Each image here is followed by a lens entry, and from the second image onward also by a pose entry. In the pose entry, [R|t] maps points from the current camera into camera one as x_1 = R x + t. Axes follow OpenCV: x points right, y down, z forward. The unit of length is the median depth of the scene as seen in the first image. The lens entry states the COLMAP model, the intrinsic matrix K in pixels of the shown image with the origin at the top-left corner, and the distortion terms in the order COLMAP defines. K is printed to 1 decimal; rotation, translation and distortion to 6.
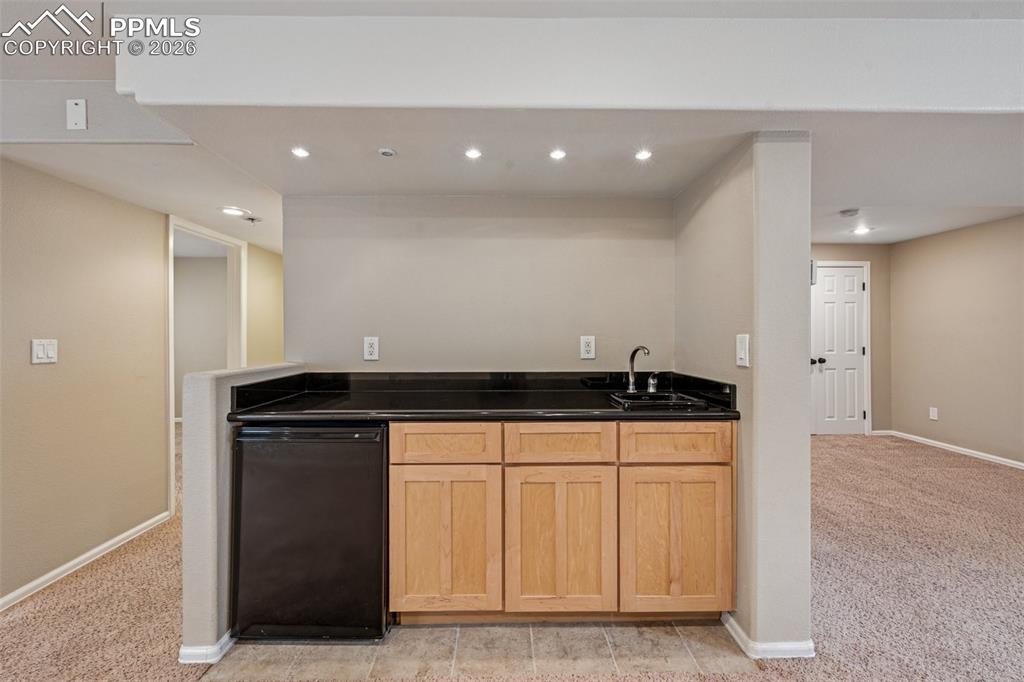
lens RADIAL K [[425.7, 0, 506.7], [0, 425.7, 338.2], [0, 0, 1]] dist [-0.002766, 0.000056]
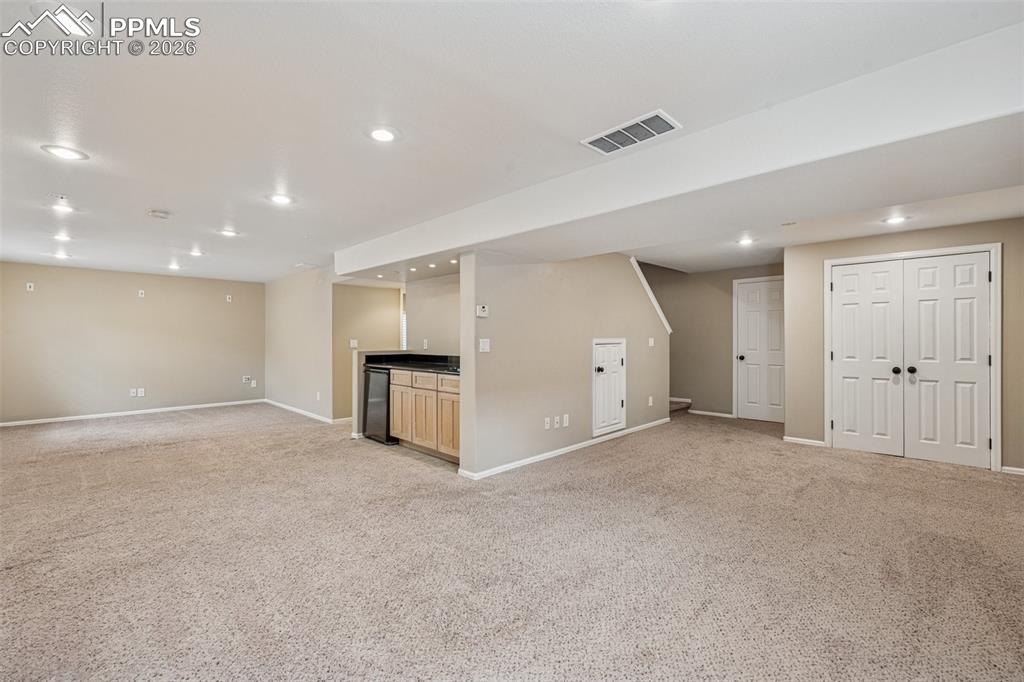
lens RADIAL K [[425.7, 0, 512.0], [0, 425.7, 339.9], [0, 0, 1]] dist [-0.002766, 0.000056]
pose [[0.710296, 0.007291, -0.703866, 2.203392], [-0.005746, 0.999973, 0.004559, -0.016259], [0.703880, 0.000806, 0.710319, -0.434614]]
